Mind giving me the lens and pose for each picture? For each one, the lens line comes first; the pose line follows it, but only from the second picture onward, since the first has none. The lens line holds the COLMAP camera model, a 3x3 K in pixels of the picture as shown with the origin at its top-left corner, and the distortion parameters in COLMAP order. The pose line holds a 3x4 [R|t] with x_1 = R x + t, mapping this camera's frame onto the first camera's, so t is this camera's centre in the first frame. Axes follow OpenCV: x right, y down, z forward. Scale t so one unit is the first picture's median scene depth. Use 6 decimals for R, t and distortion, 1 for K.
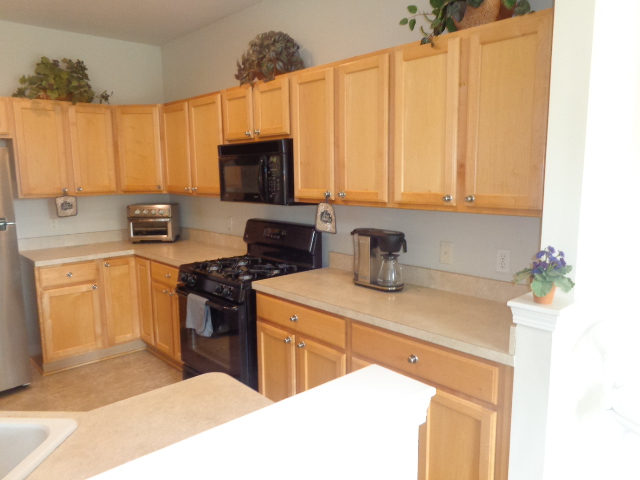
lens RADIAL K [[479.5, 0, 320.0], [0, 479.5, 240.0], [0, 0, 1]] dist [-0.003749, 0.002286]
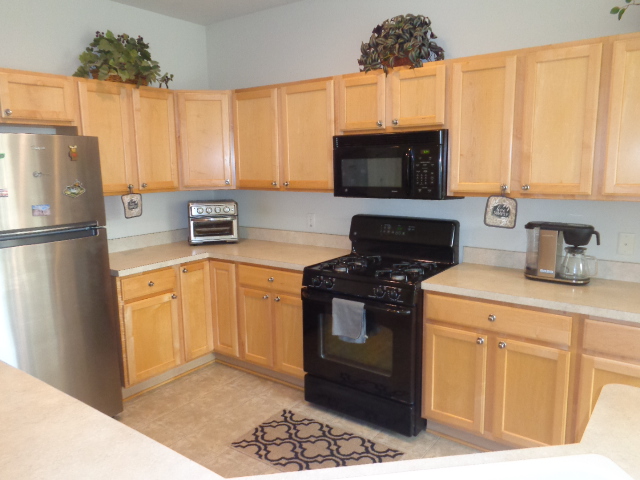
lens RADIAL K [[479.5, 0, 320.0], [0, 479.5, 240.0], [0, 0, 1]] dist [-0.003749, 0.002286]
pose [[0.981229, -0.033496, 0.189915, -0.413064], [0.030985, 0.999389, 0.016174, -0.012942], [-0.190341, -0.009986, 0.981667, 0.094787]]
